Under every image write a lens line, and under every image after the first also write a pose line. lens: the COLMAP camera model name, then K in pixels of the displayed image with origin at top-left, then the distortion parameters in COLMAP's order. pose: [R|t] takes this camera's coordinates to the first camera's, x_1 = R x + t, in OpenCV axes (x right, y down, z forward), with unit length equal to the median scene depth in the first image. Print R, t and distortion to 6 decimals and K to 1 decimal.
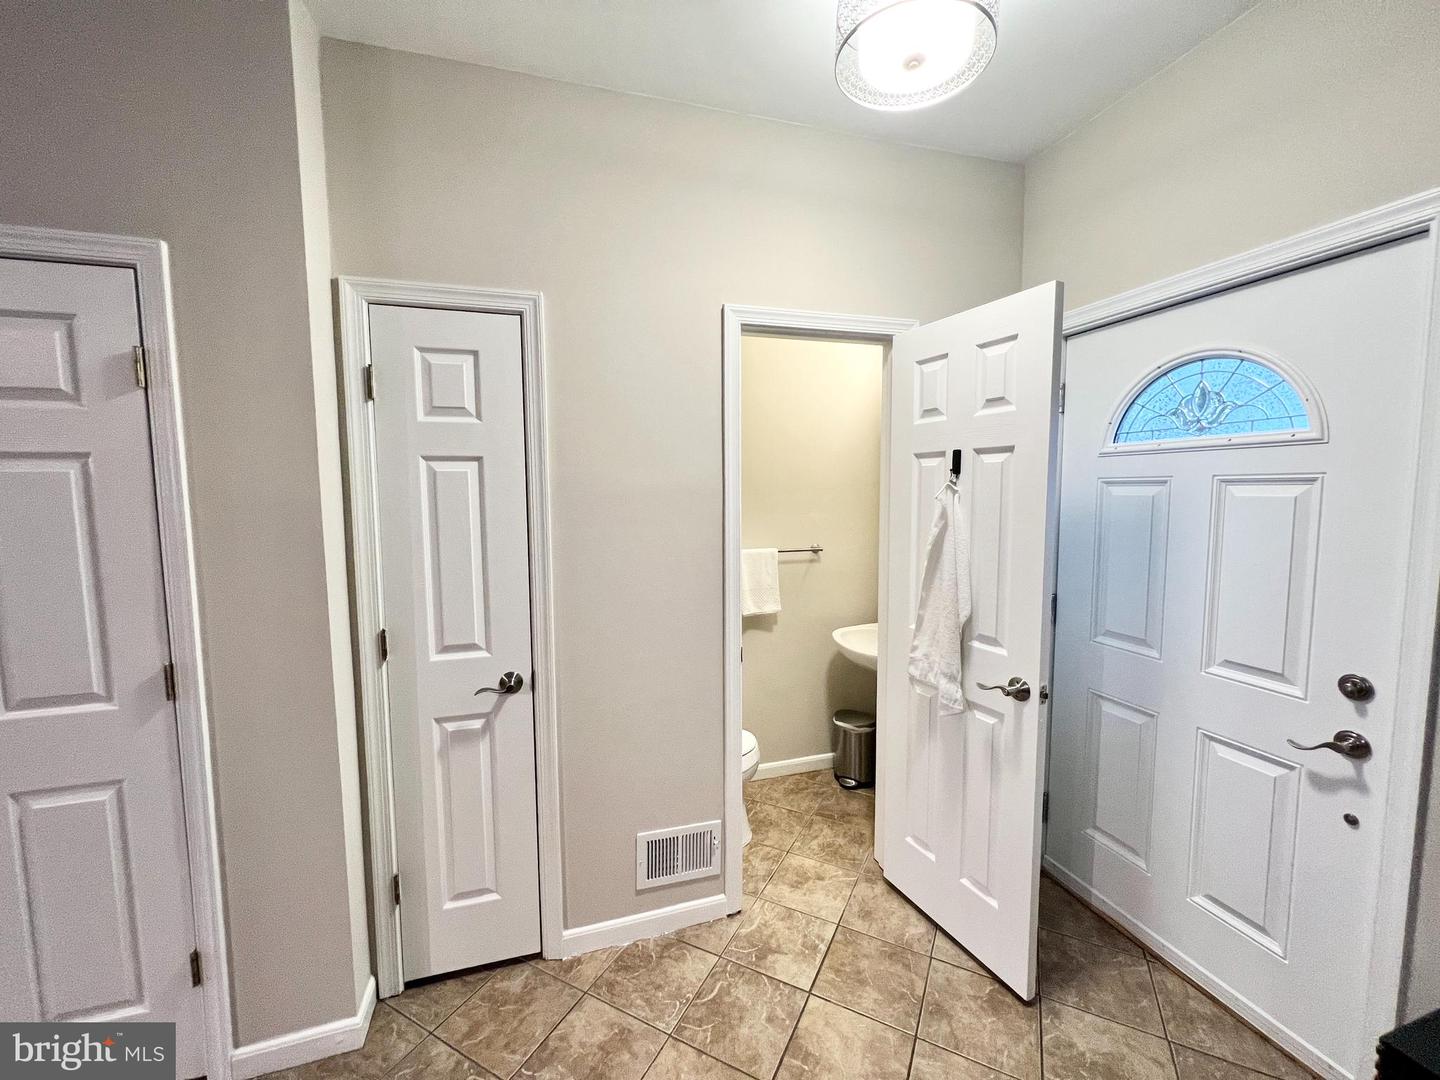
lens RADIAL K [[575.2, 0, 718.0], [0, 575.2, 536.3], [0, 0, 1]] dist [-0.000848, 0.000115]
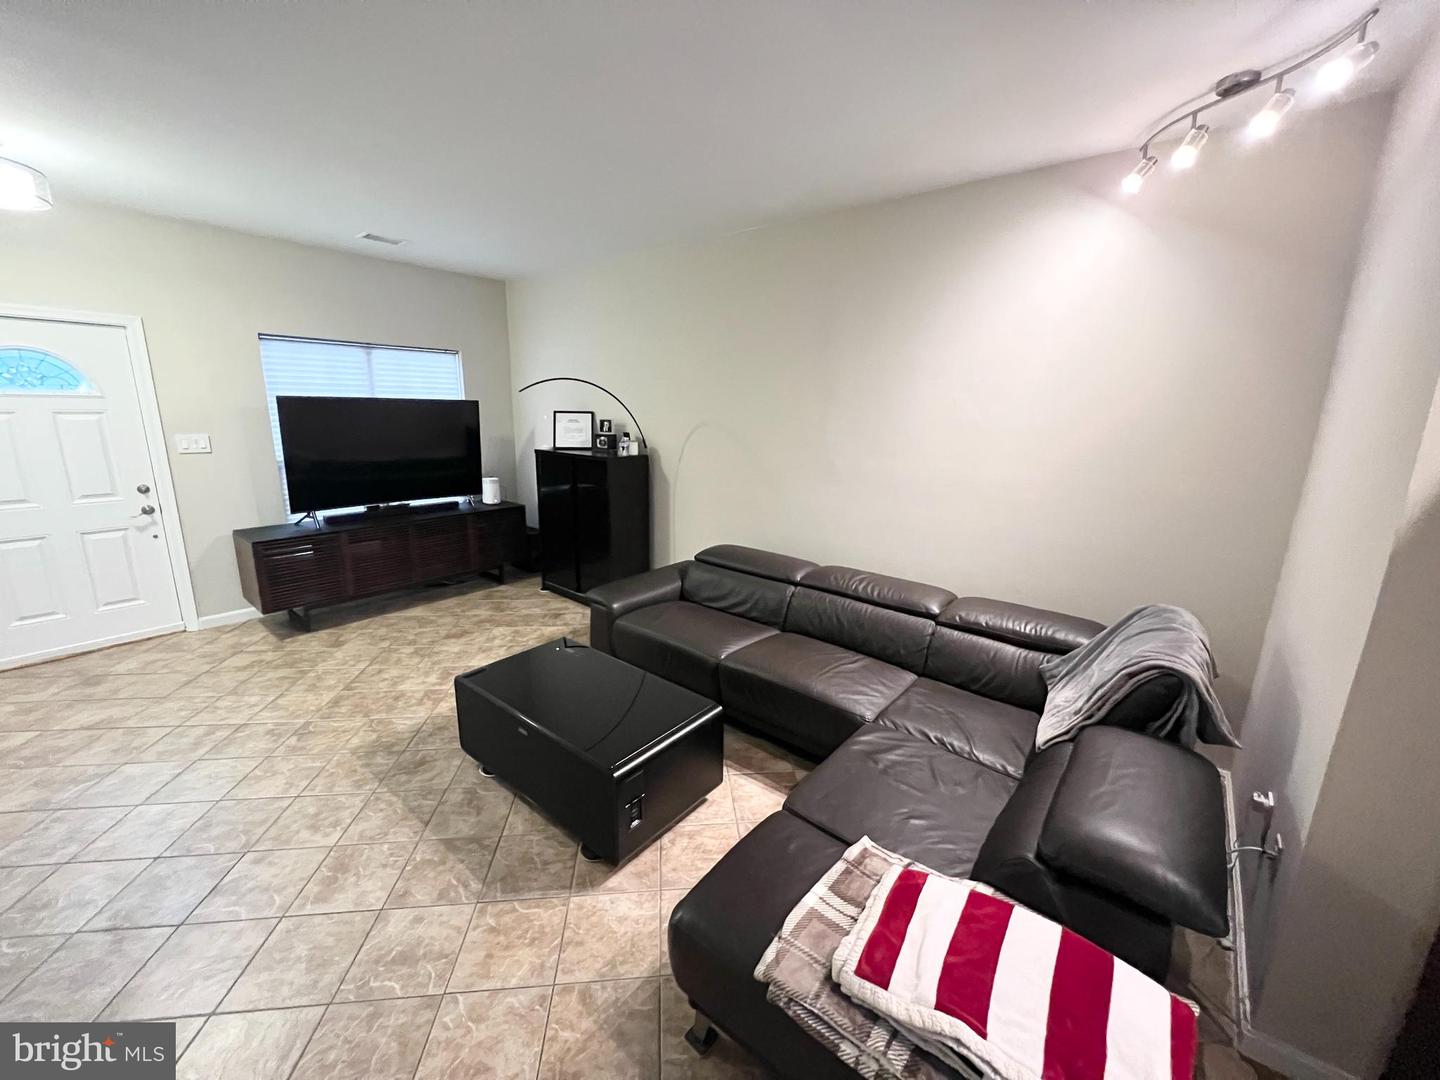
lens RADIAL K [[570.1, 0, 710.4], [0, 570.1, 537.6], [0, 0, 1]] dist [-0.001049, 0.000108]
pose [[-0.557854, -0.195924, 0.806482, -2.658234], [0.046778, 0.962769, 0.266249, -0.117952], [-0.828620, 0.186254, -0.527919, 0.214636]]
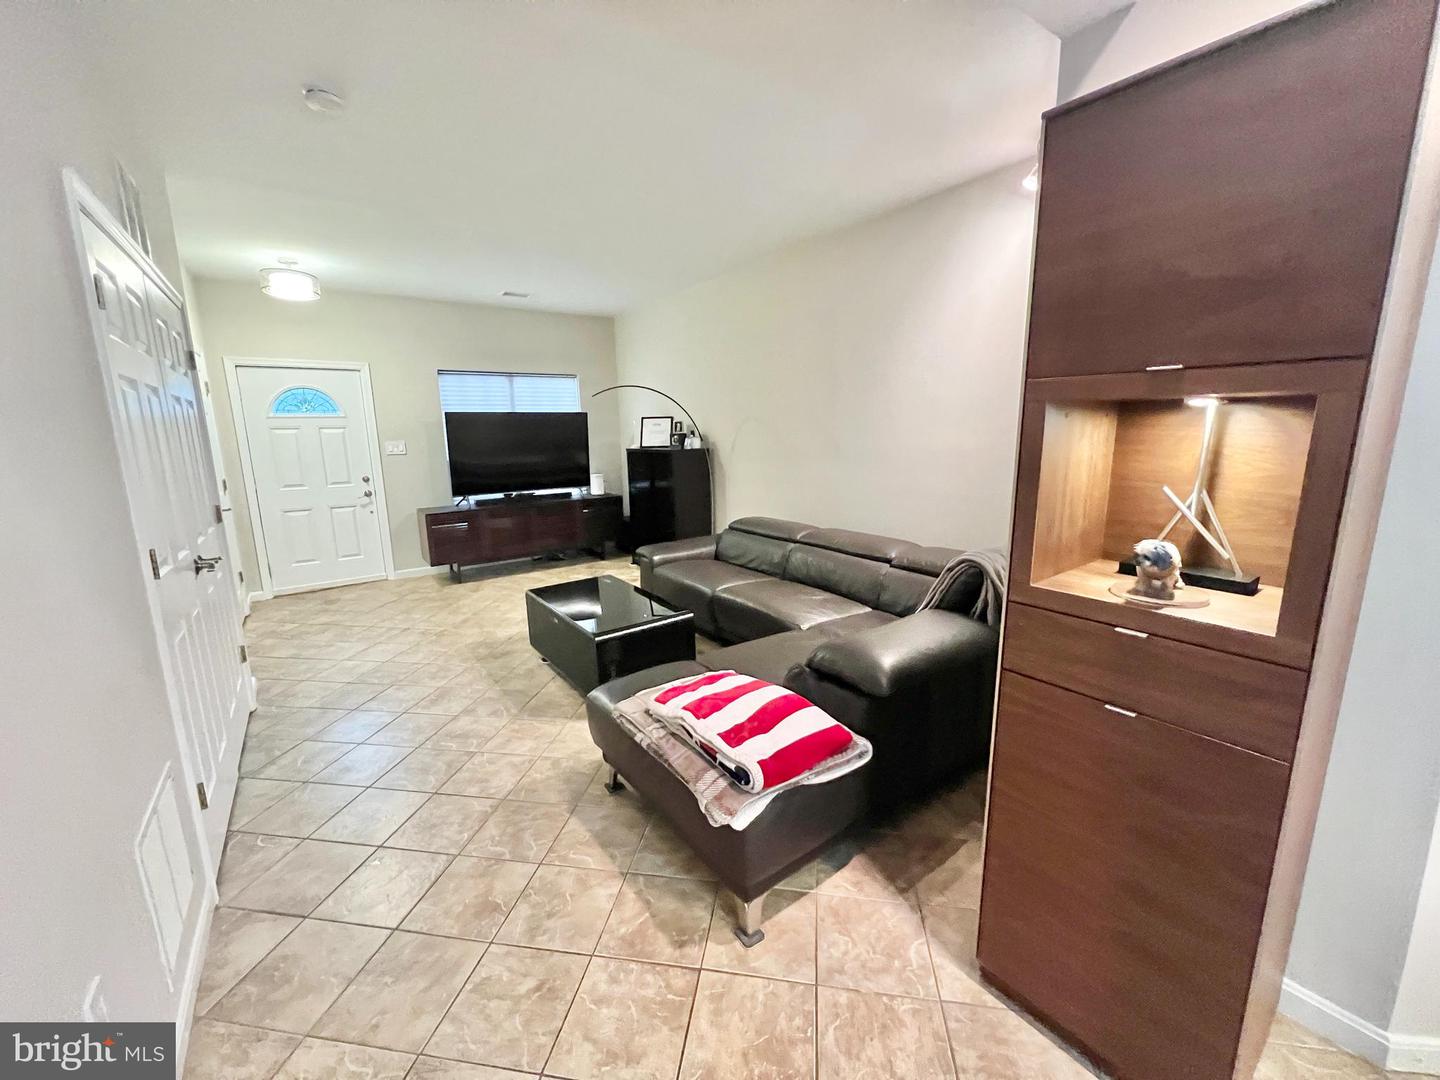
lens RADIAL K [[574.3, 0, 715.7], [0, 574.3, 538.4], [0, 0, 1]] dist [0.001057, 0.000193]
pose [[-0.321916, -0.165202, 0.932244, -3.518136], [0.096519, 0.973802, 0.205896, 0.068059], [-0.941836, 0.156261, -0.297537, -0.065961]]
